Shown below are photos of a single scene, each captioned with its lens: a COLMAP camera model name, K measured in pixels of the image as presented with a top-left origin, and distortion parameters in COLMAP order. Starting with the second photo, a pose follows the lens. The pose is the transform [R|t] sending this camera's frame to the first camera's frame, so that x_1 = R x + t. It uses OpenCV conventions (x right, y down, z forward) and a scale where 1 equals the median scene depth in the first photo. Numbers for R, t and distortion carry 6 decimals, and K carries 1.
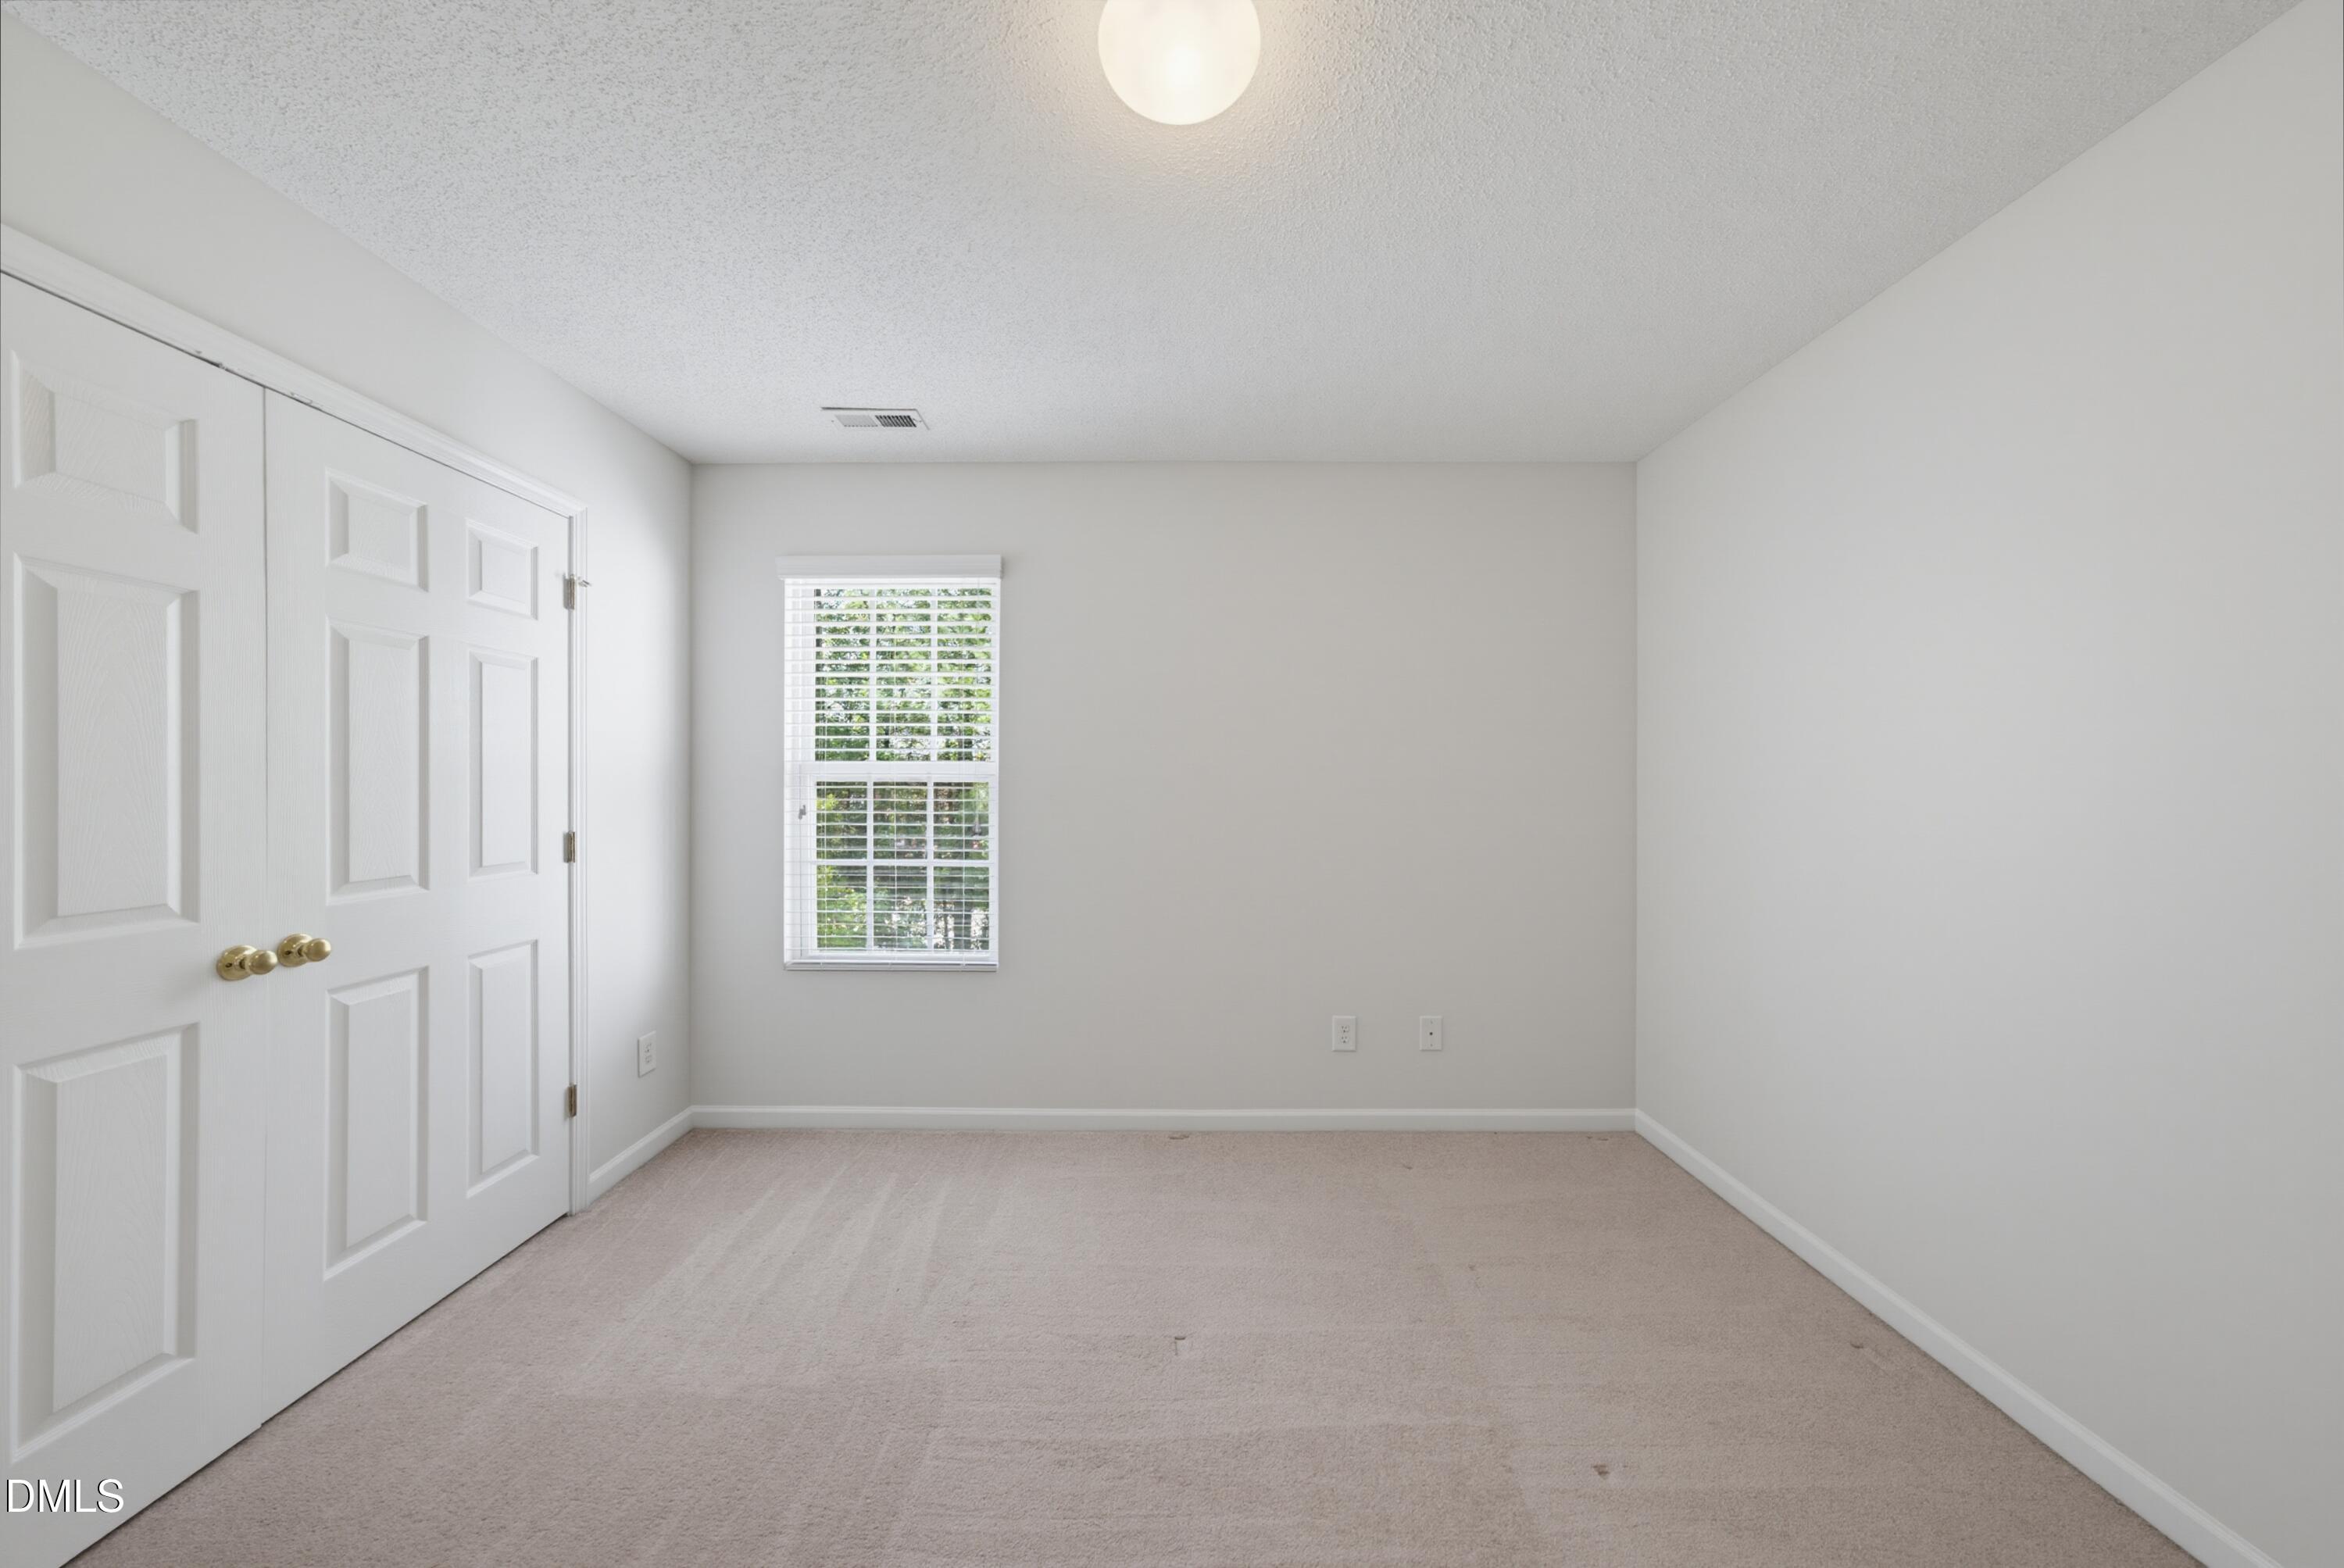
lens RADIAL K [[805.6, 0, 1177.8], [0, 805.6, 784.6], [0, 0, 1]] dist [-0.004514, 0.004396]
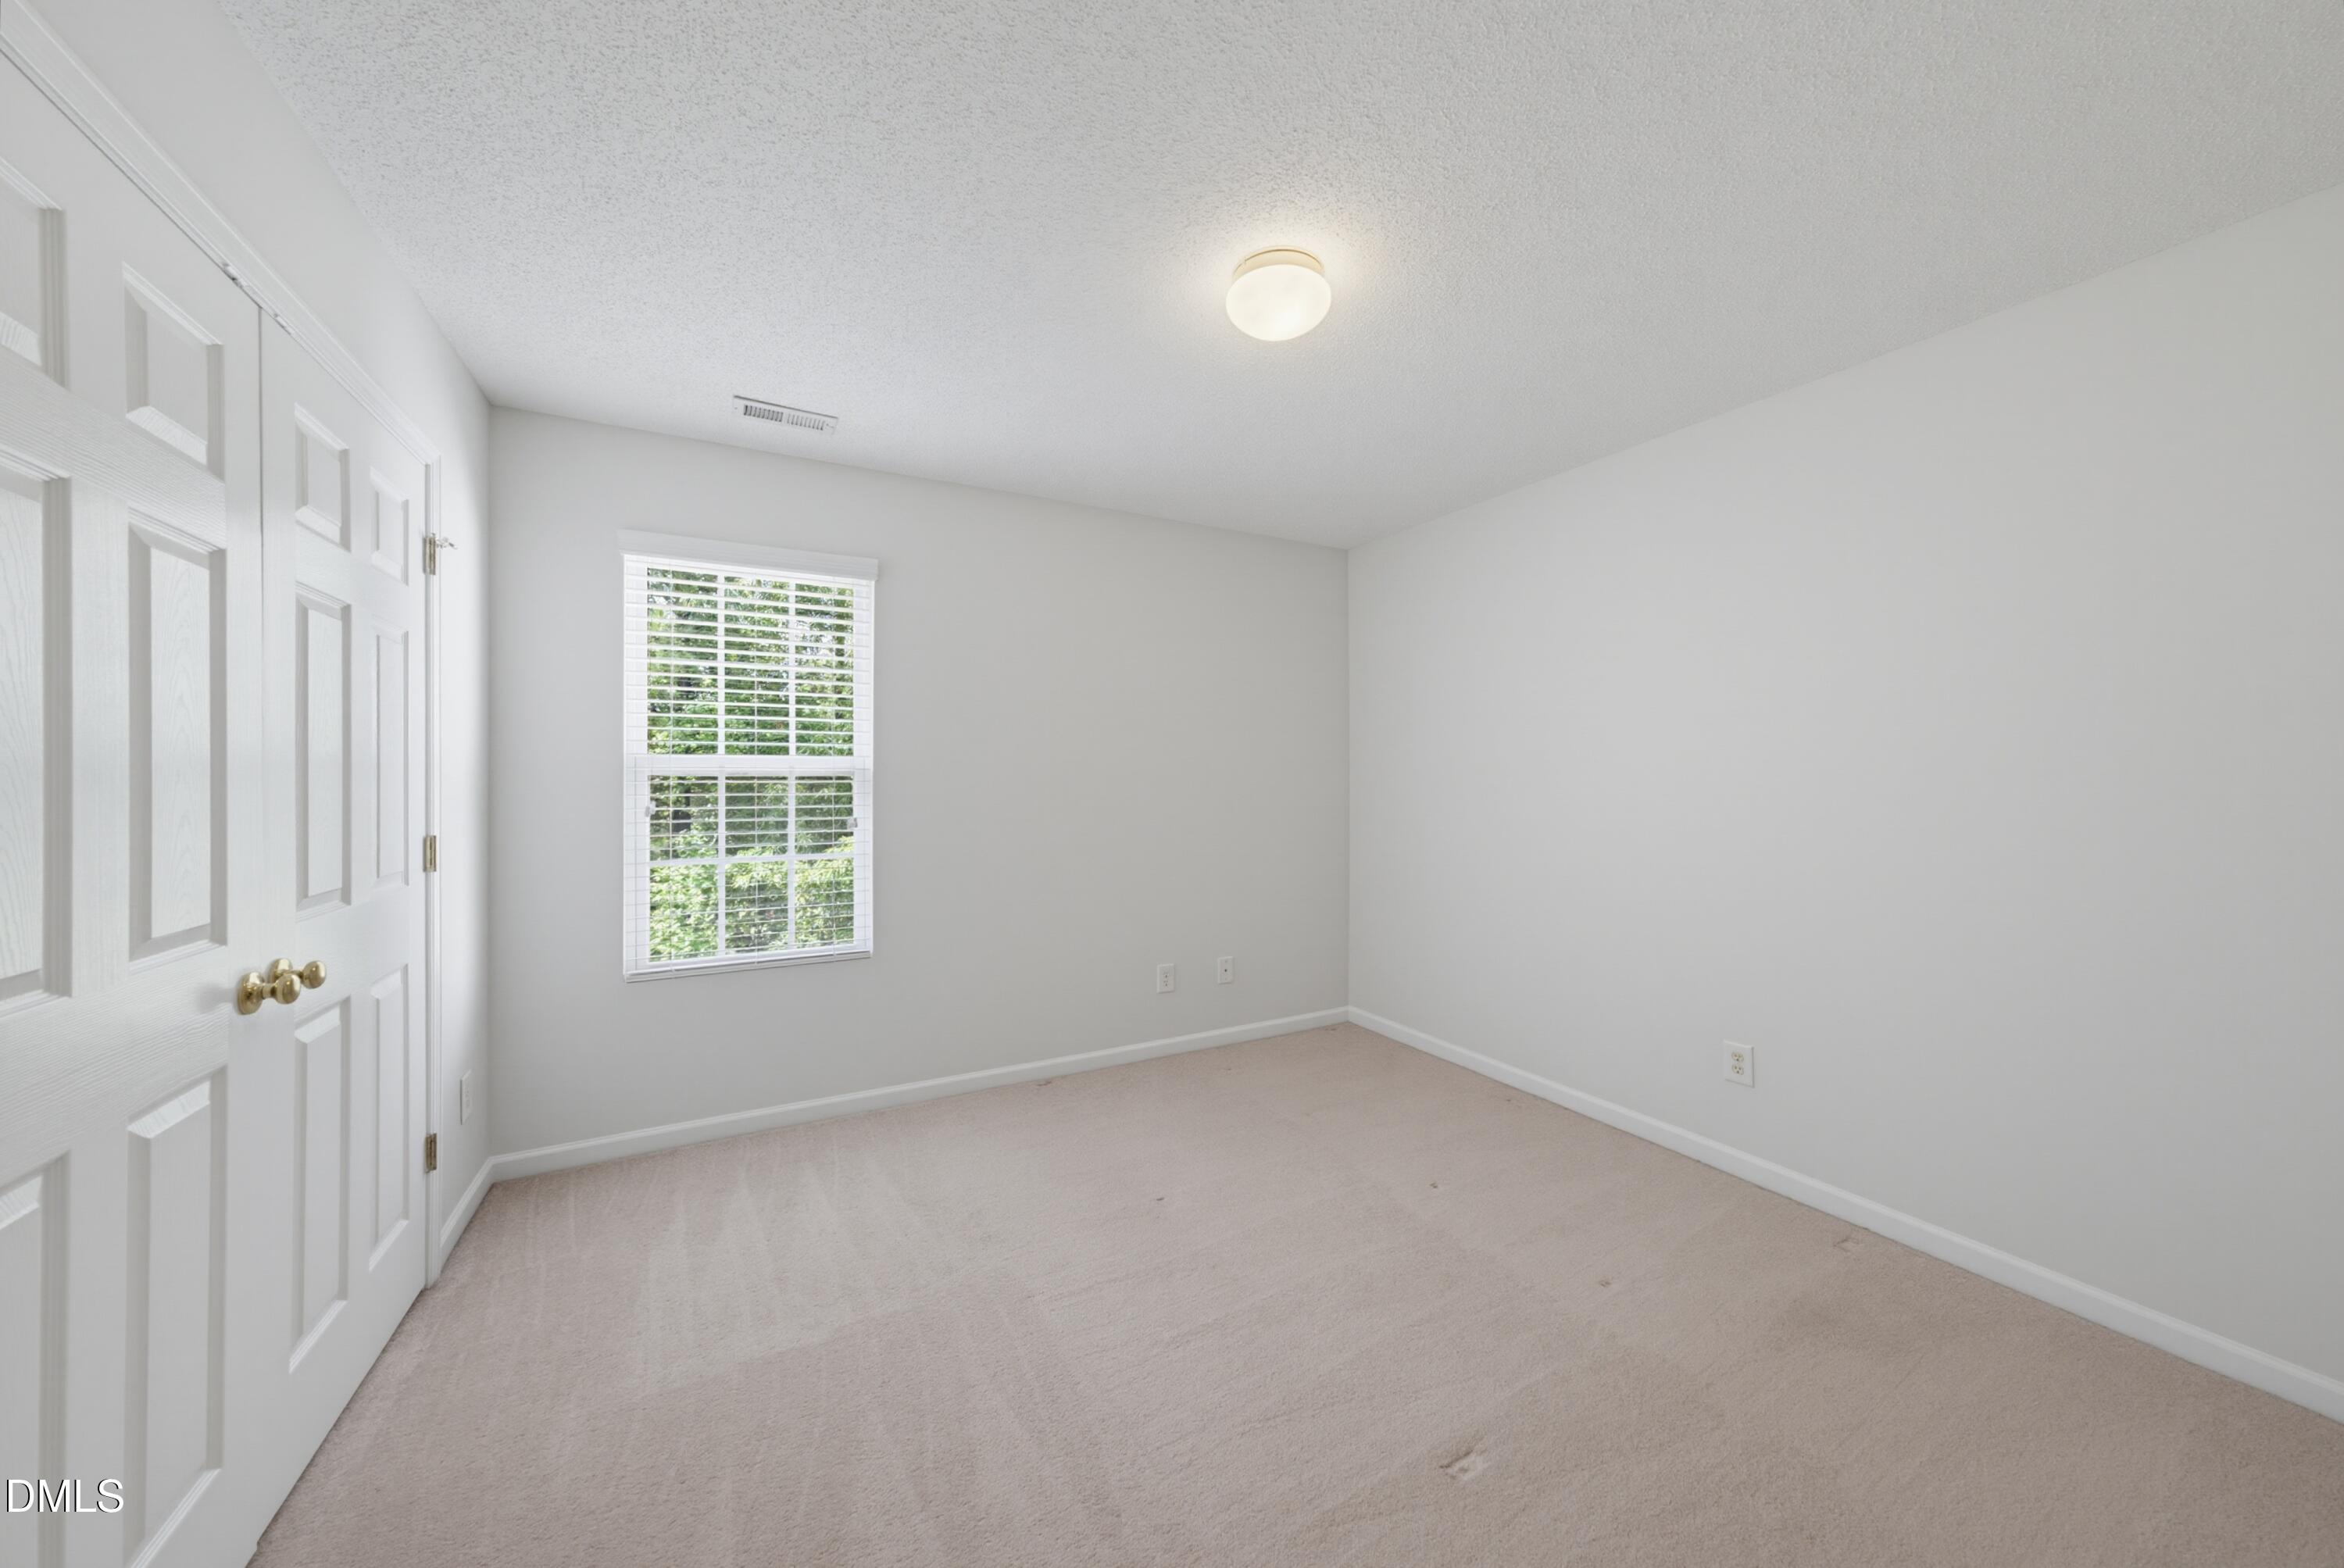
lens RADIAL K [[805.6, 0, 1194.8], [0, 805.6, 779.3], [0, 0, 1]] dist [-0.004514, 0.004396]
pose [[0.871850, -0.002136, 0.489768, -0.377663], [0.001468, 0.999997, 0.001748, -0.000756], [-0.489771, -0.000805, 0.871851, -0.112314]]
